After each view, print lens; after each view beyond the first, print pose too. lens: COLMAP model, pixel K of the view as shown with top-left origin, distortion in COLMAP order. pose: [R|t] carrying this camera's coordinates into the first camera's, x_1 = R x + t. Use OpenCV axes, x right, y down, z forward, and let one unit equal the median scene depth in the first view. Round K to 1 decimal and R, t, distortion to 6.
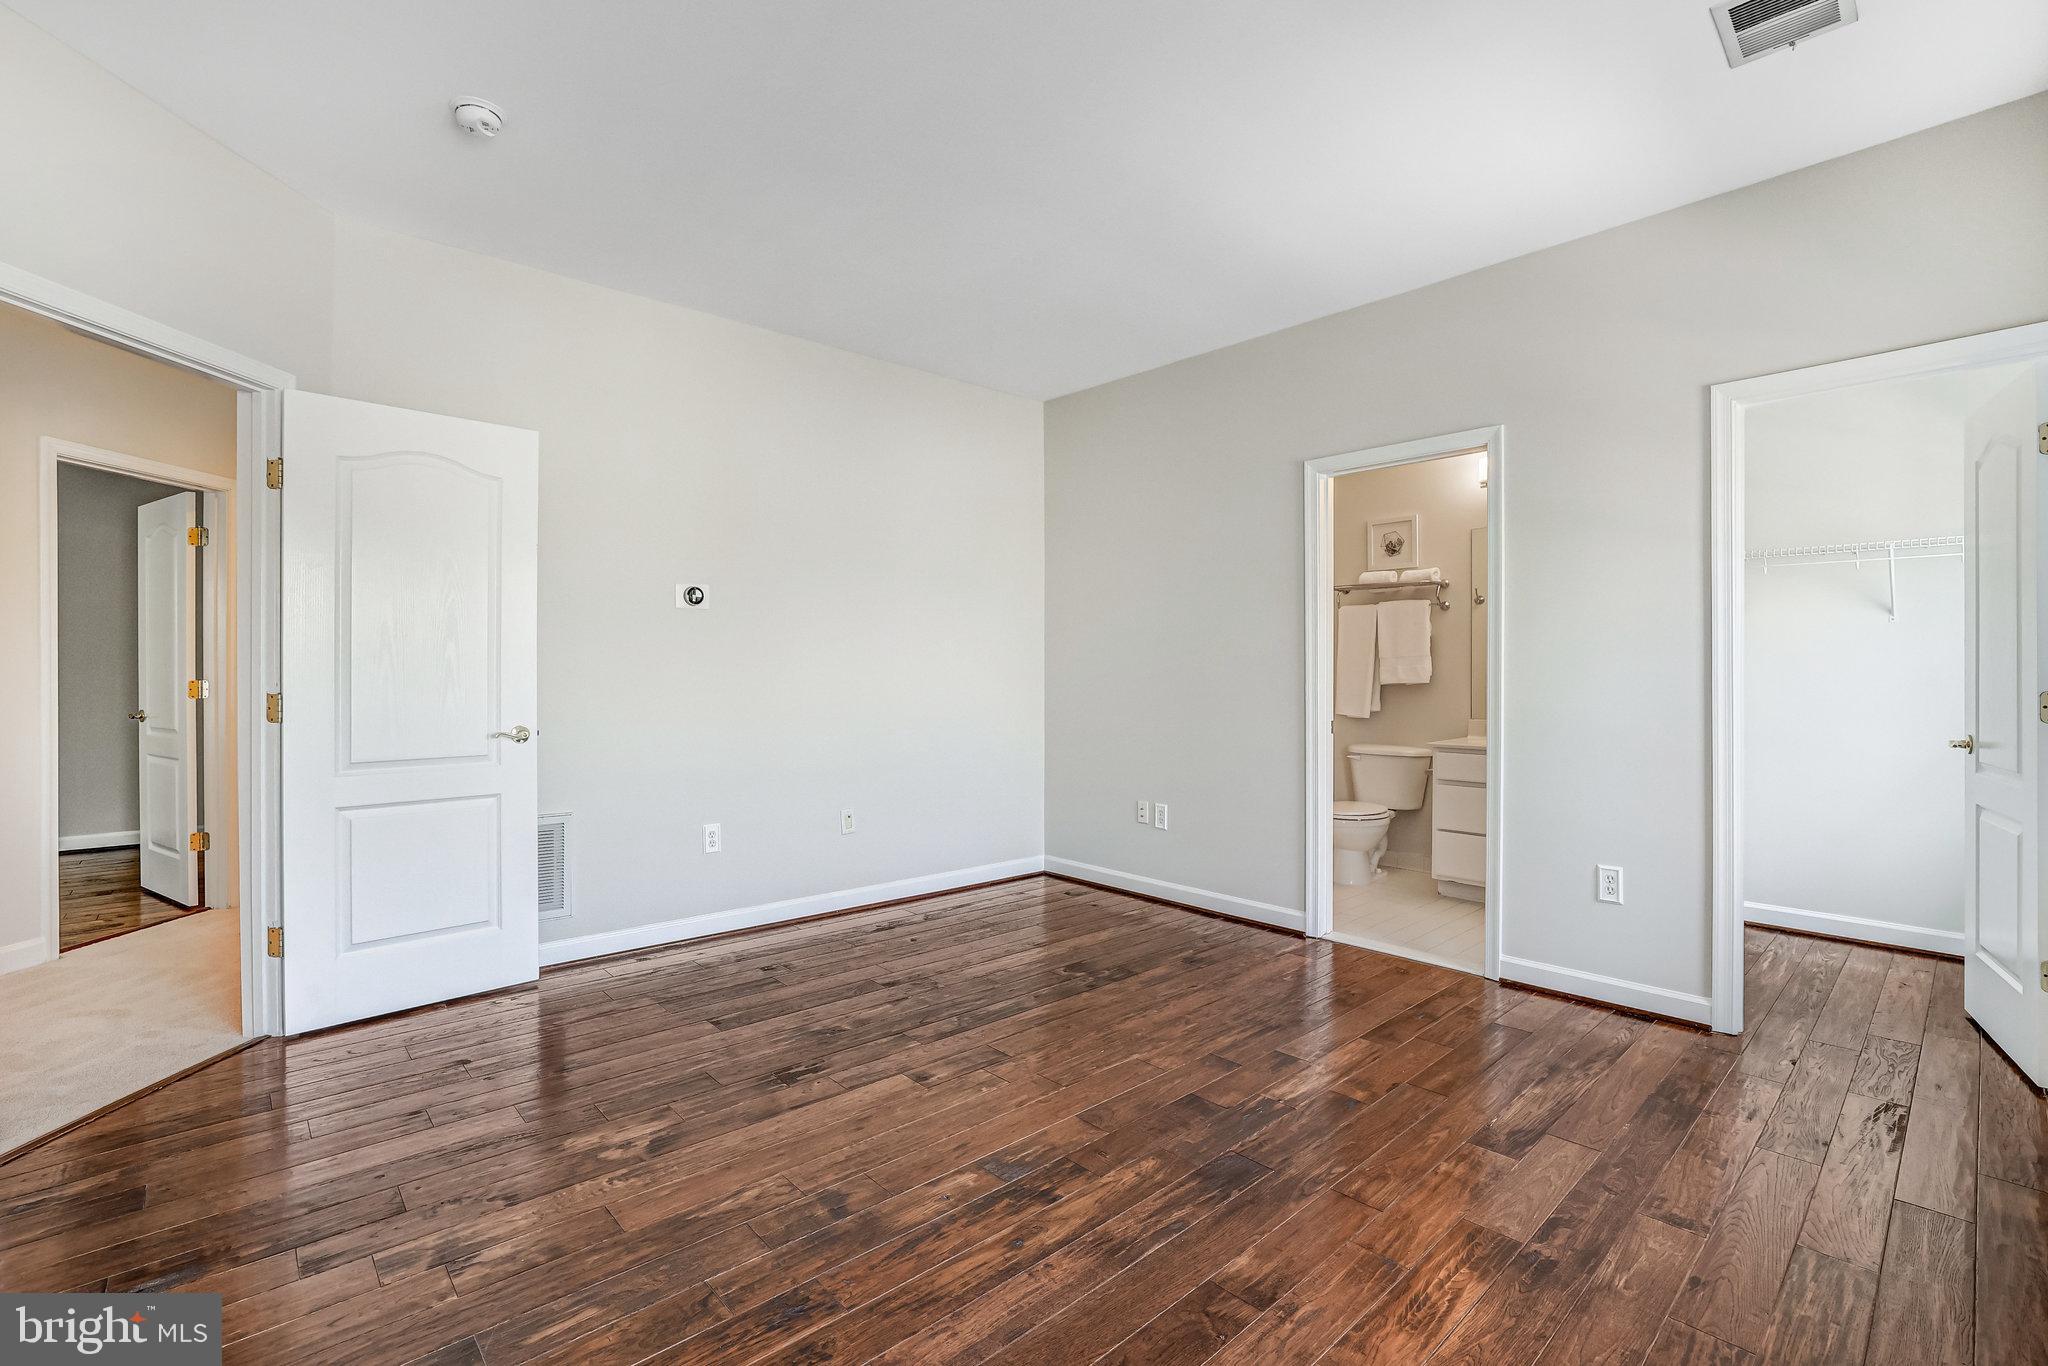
lens RADIAL K [[905.4, 0, 1018.2], [0, 905.4, 682.2], [0, 0, 1]] dist [-0.012937, 0.001323]
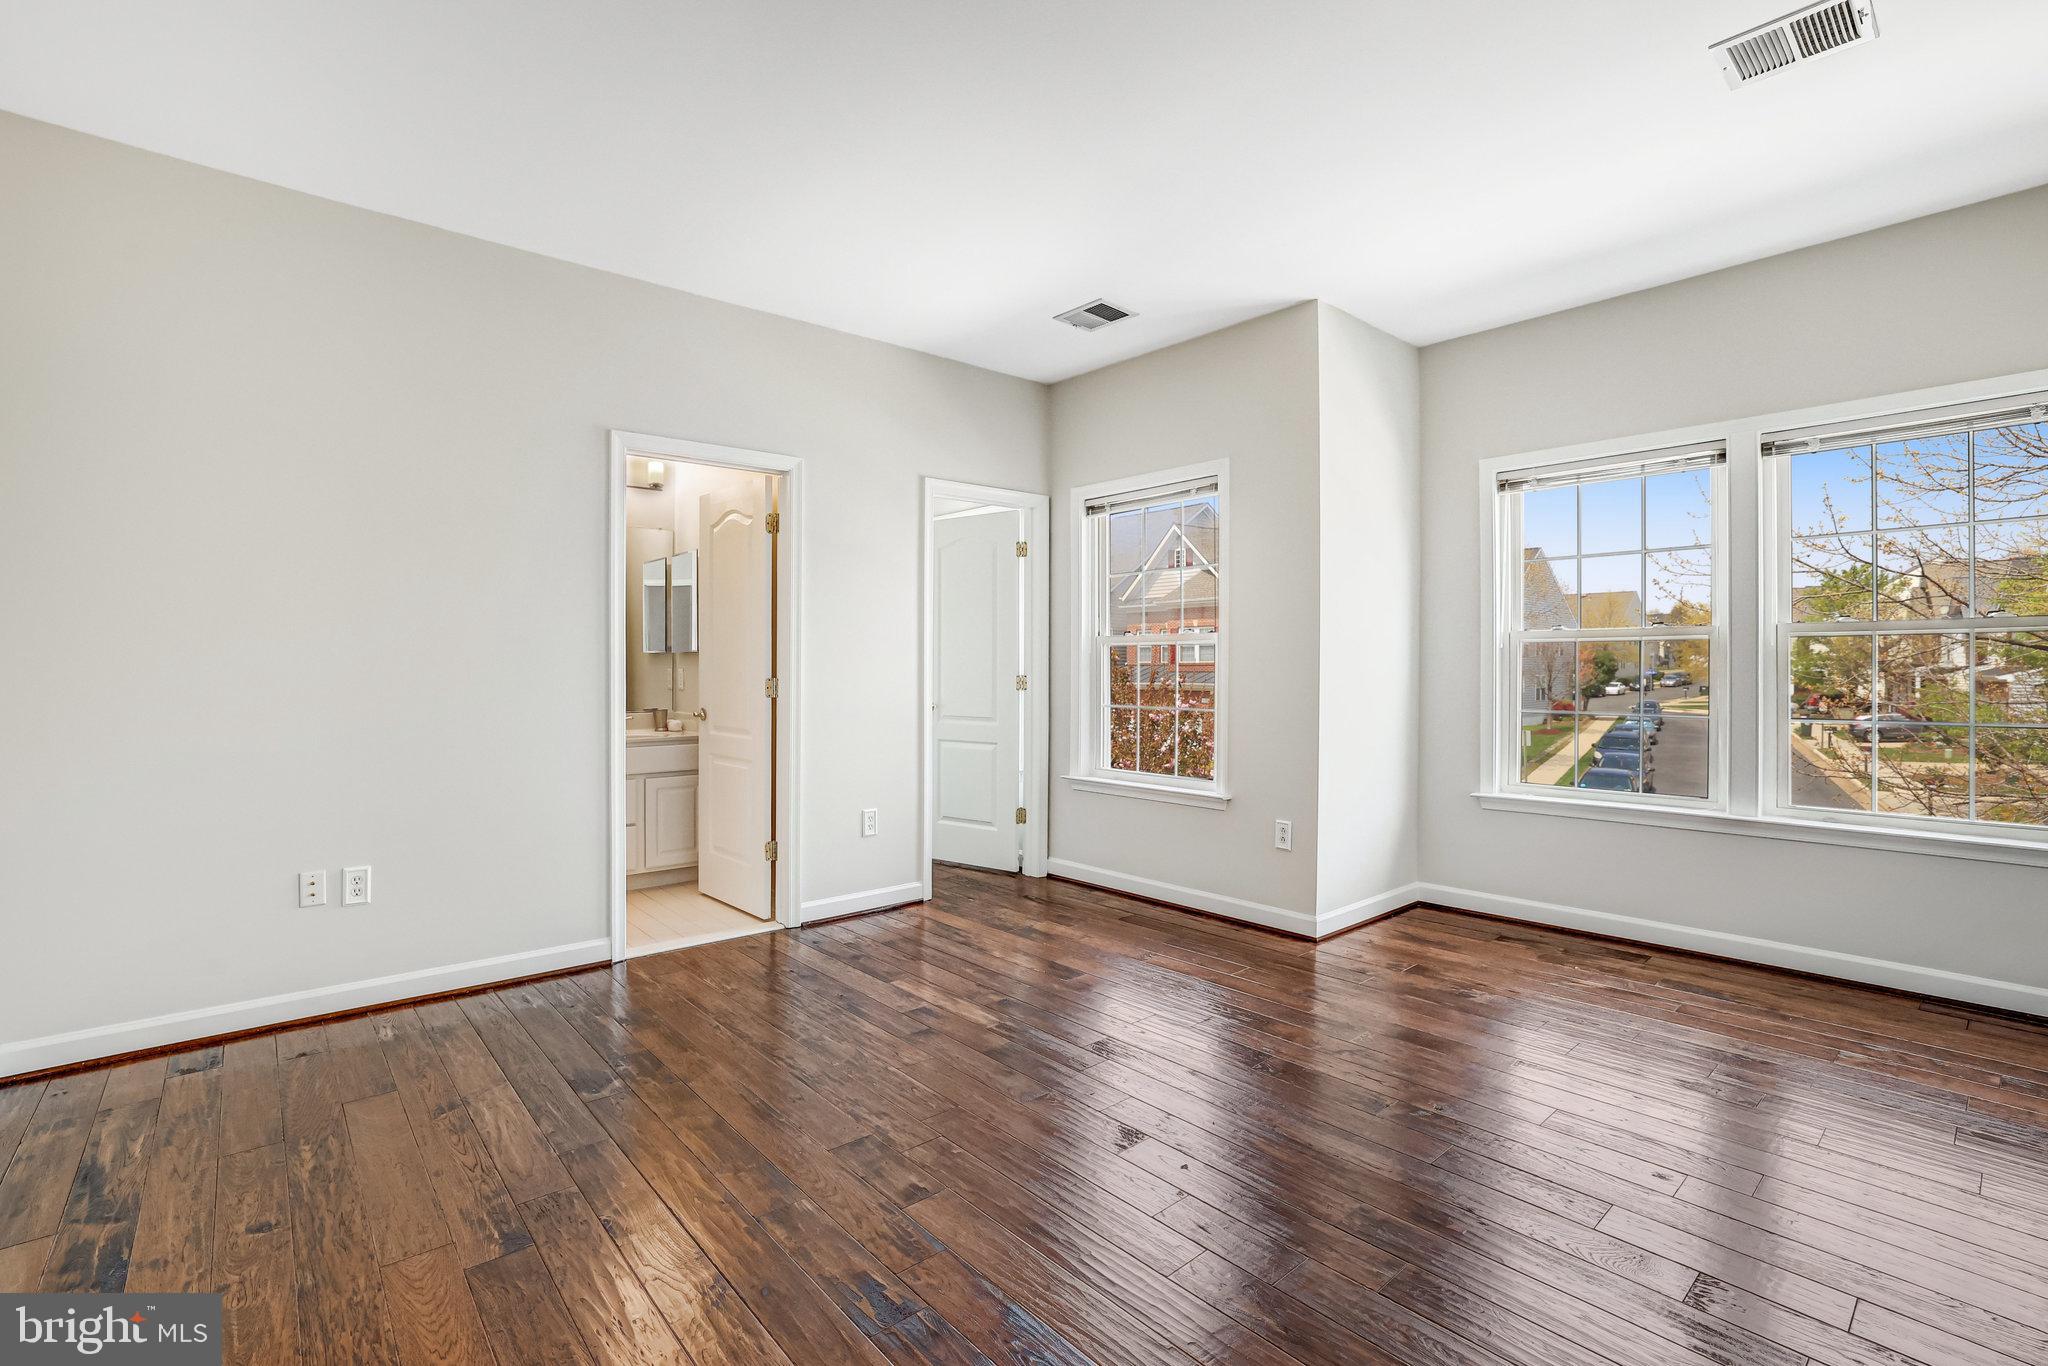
lens RADIAL K [[905.4, 0, 1017.5], [0, 905.4, 673.8], [0, 0, 1]] dist [-0.012937, 0.001323]
pose [[0.018764, -0.007769, 0.999794, -0.686169], [-0.000291, 0.999970, 0.007776, -0.019512], [-0.999824, -0.000437, 0.018761, 0.685224]]
